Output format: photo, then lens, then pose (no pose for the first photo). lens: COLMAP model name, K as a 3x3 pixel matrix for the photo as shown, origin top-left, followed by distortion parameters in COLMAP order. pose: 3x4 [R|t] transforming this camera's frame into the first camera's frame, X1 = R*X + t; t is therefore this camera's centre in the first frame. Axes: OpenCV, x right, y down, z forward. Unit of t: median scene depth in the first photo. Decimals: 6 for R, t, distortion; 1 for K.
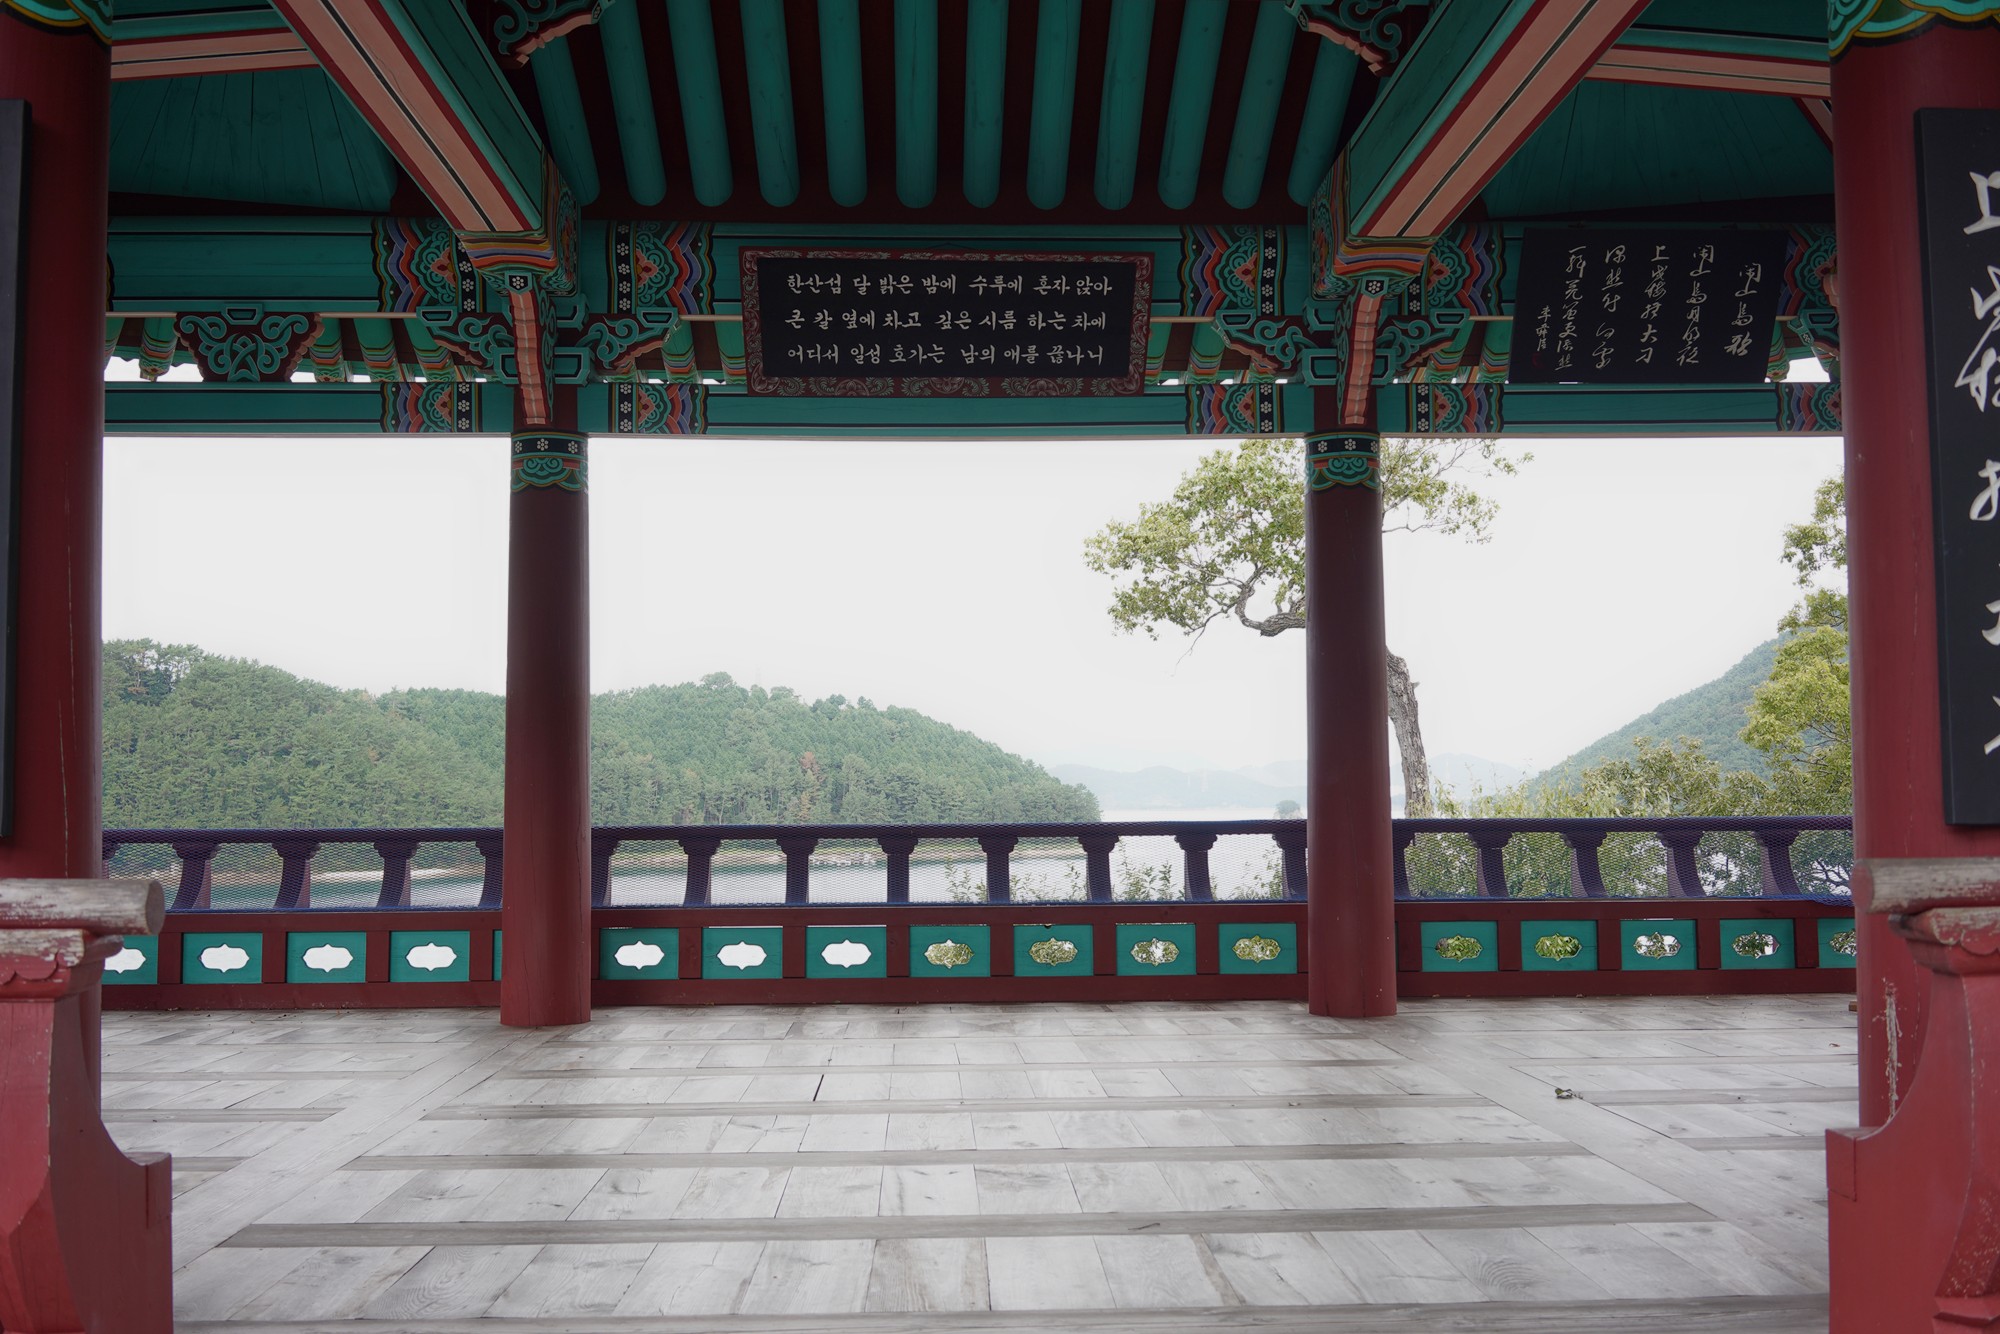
lens RADIAL K [[2014.6, 0, 1000.0], [0, 2014.6, 667.0], [0, 0, 1]] dist [0.002309, -0.106933]
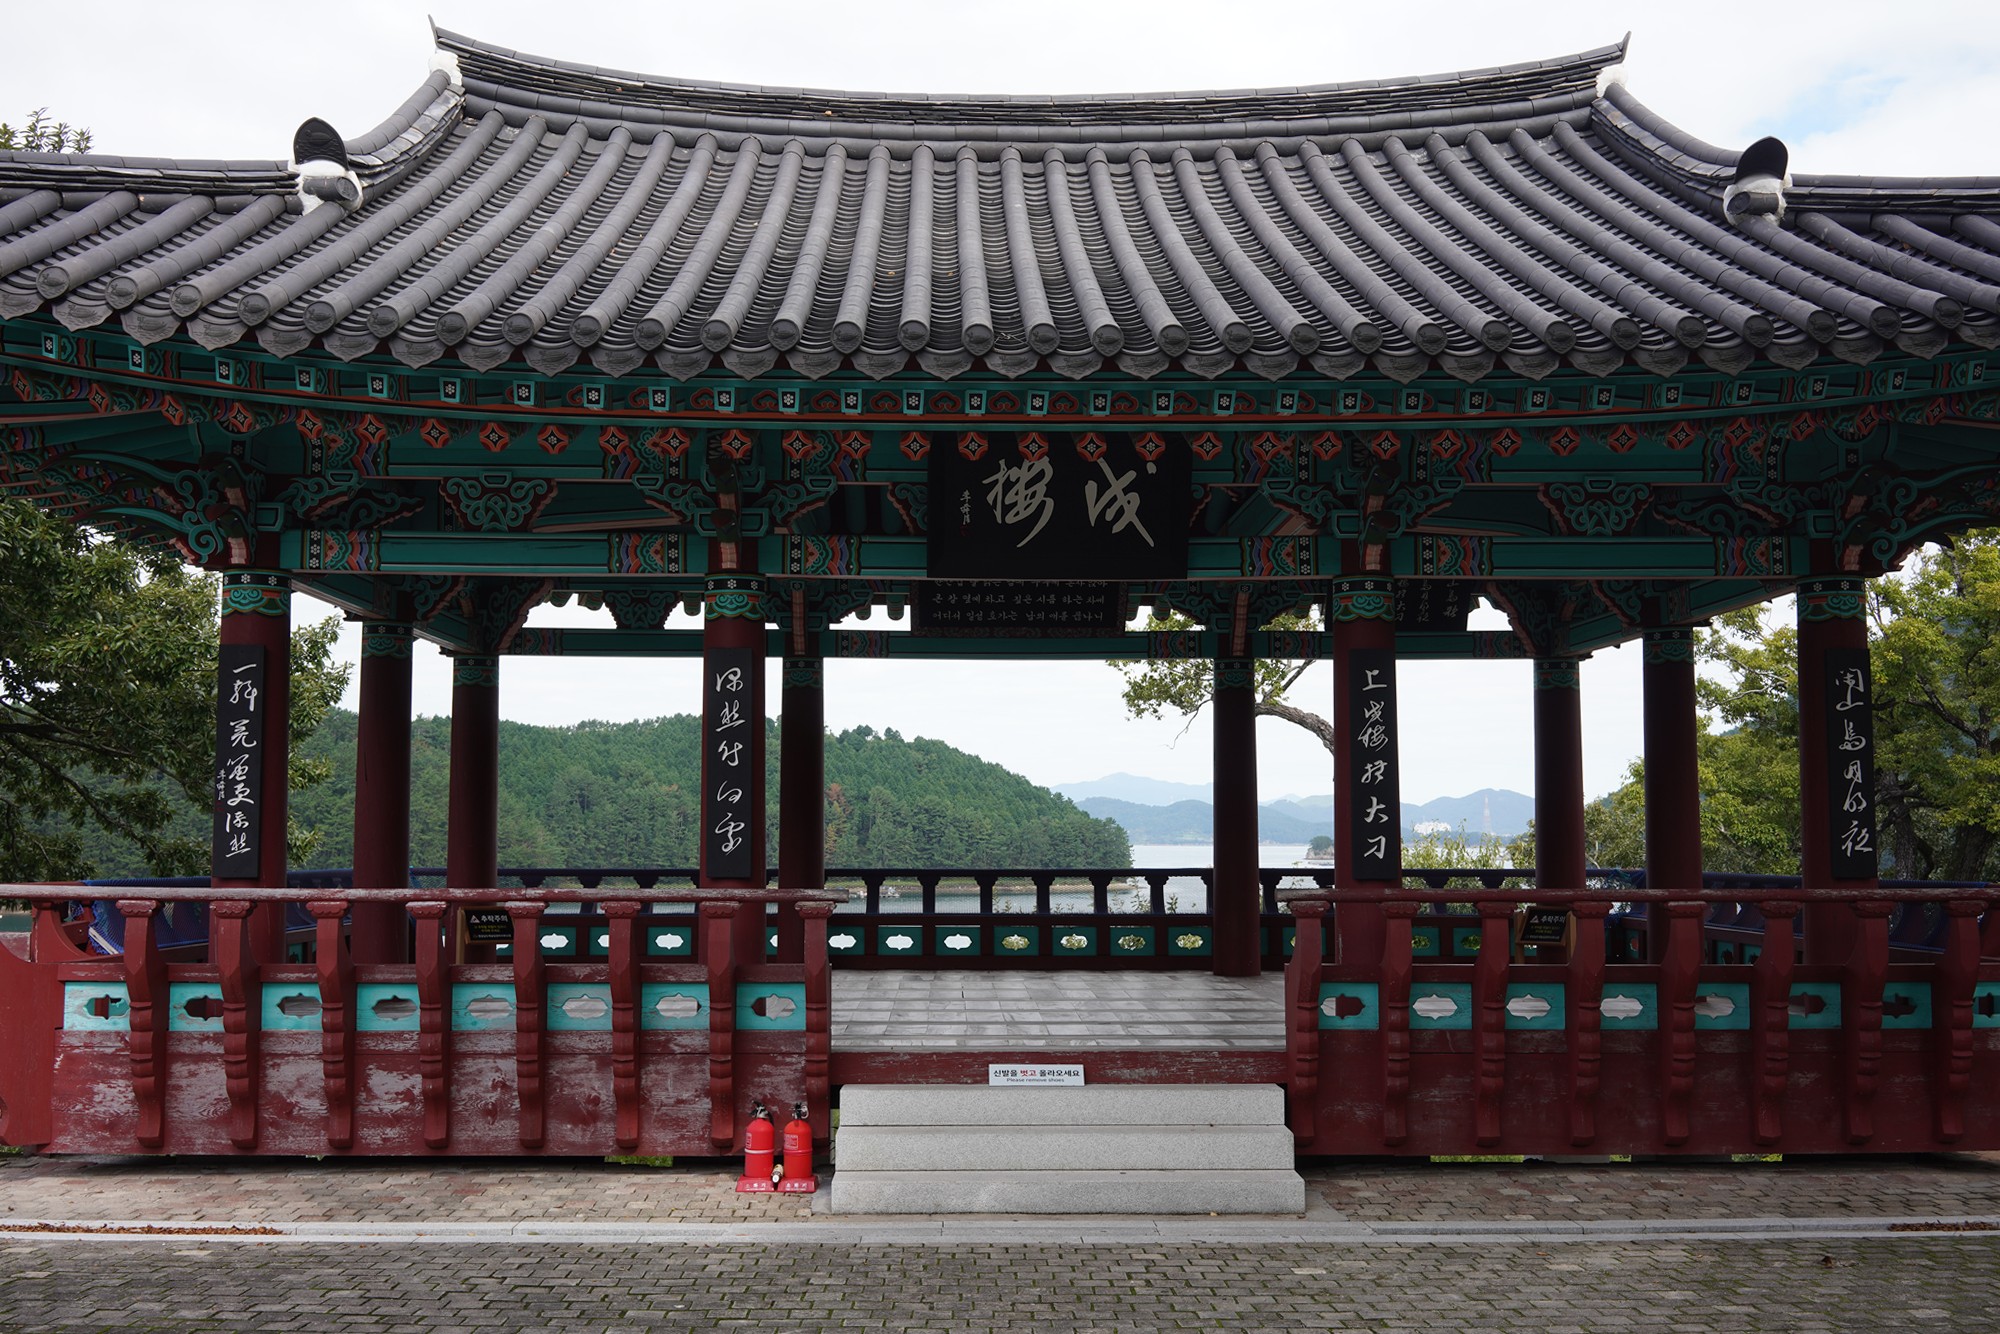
lens RADIAL K [[2062.8, 0, 968.8], [0, 2062.8, 666.9], [0, 0, 1]] dist [0.002596, -0.016587]
pose [[0.999562, 0.005817, -0.029001, -0.005878], [-0.006233, 0.999879, -0.014252, -0.028633], [0.028915, 0.014427, 0.999478, -0.317209]]
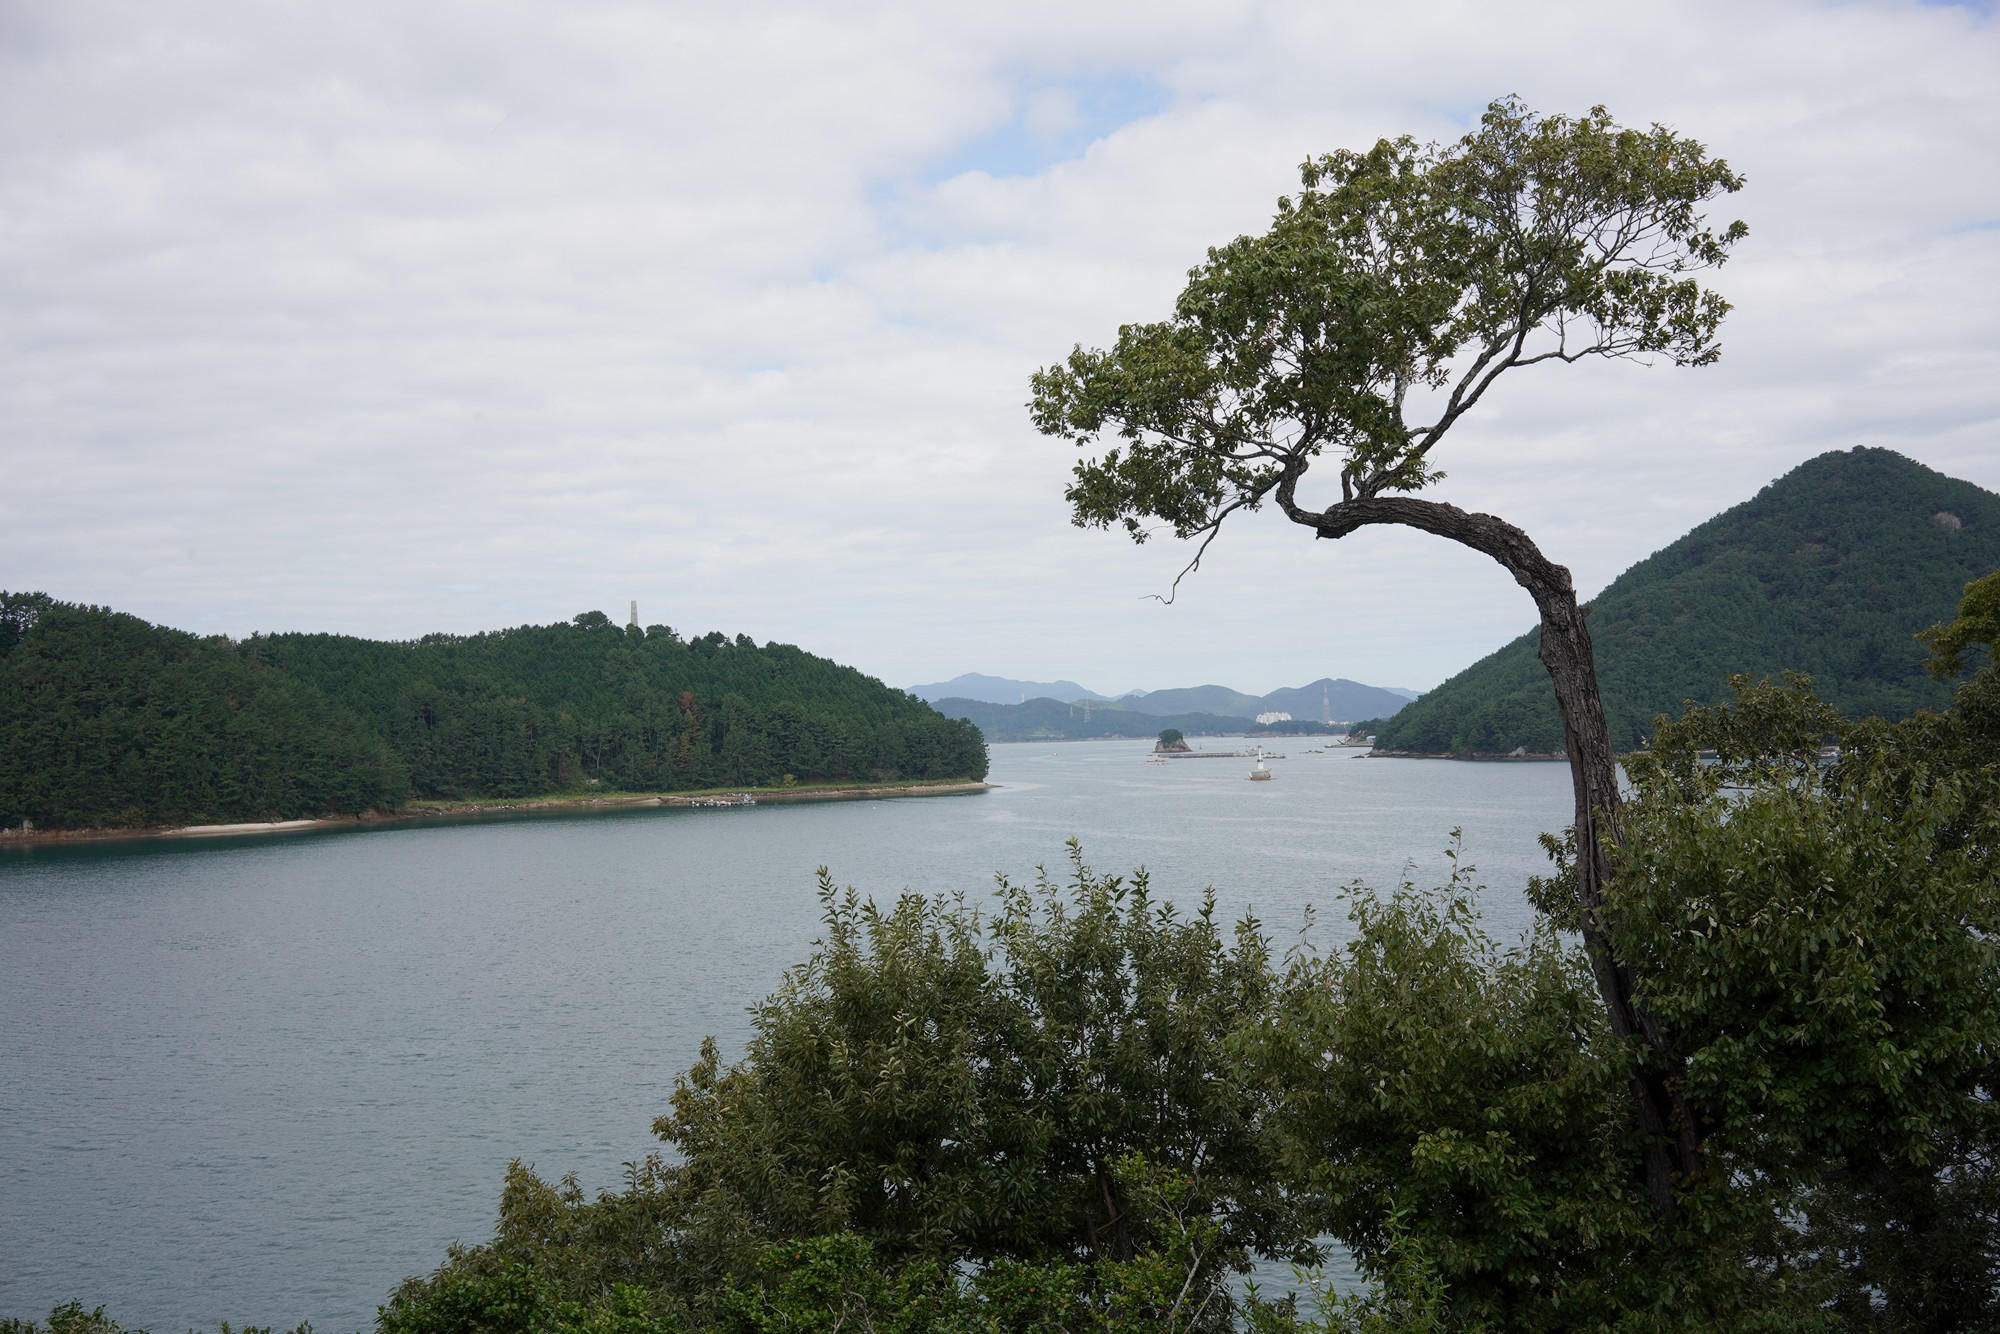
lens RADIAL K [[2014.6, 0, 1000.0], [0, 2014.6, 667.0], [0, 0, 1]] dist [0.002309, -0.106933]
pose [[0.998100, -0.019562, 0.058427, -0.004388], [0.017620, 0.999281, 0.033558, 0.001959], [-0.059042, -0.032465, 0.997727, 0.365071]]
